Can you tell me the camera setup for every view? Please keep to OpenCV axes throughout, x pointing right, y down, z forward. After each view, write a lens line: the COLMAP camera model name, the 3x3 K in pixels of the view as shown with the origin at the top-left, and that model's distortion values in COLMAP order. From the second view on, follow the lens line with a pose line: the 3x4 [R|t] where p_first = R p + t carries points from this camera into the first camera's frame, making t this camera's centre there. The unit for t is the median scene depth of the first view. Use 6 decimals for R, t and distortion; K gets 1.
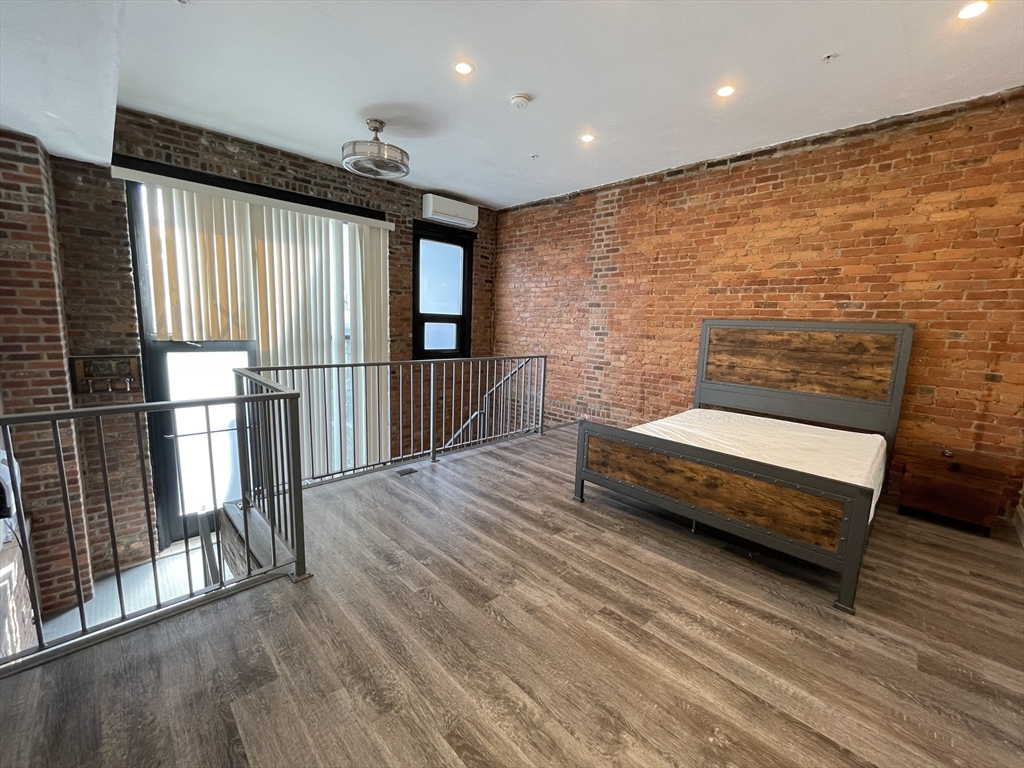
lens RADIAL K [[414.5, 0, 512.0], [0, 414.5, 384.0], [0, 0, 1]] dist [-0.001814, -0.000151]
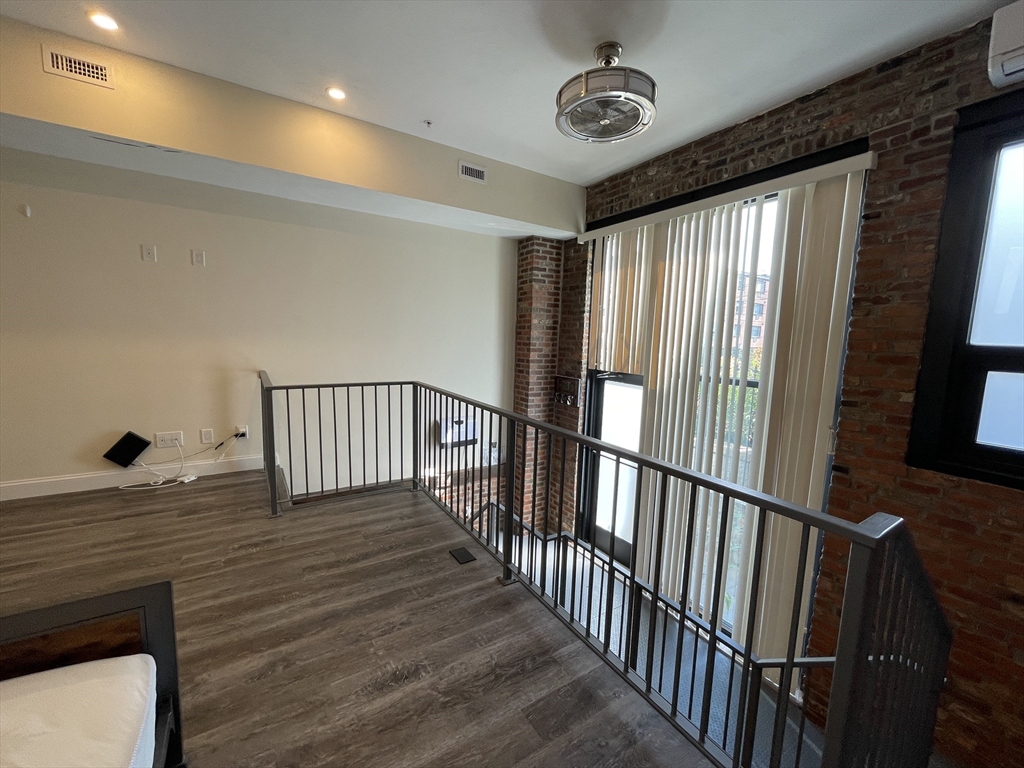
lens RADIAL K [[414.5, 0, 512.0], [0, 414.5, 384.0], [0, 0, 1]] dist [-0.001814, -0.000151]
pose [[-0.206818, 0.071689, -0.975750, 0.438166], [-0.185666, 0.976314, 0.111084, -0.187696], [0.960601, 0.204138, -0.188609, 1.254836]]
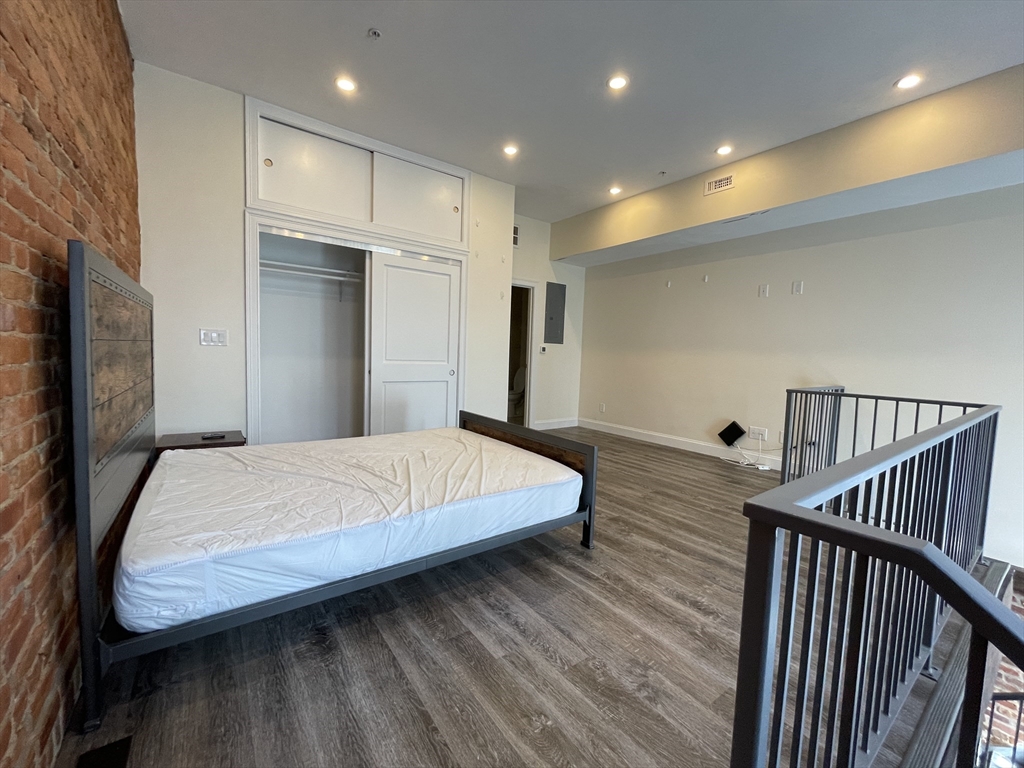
lens RADIAL K [[414.5, 0, 512.0], [0, 414.5, 384.0], [0, 0, 1]] dist [-0.001814, -0.000151]
pose [[-0.987178, -0.081392, 0.137312, 0.209808], [-0.048880, 0.973048, 0.225361, -0.191709], [-0.151953, 0.215760, -0.964551, 1.647953]]
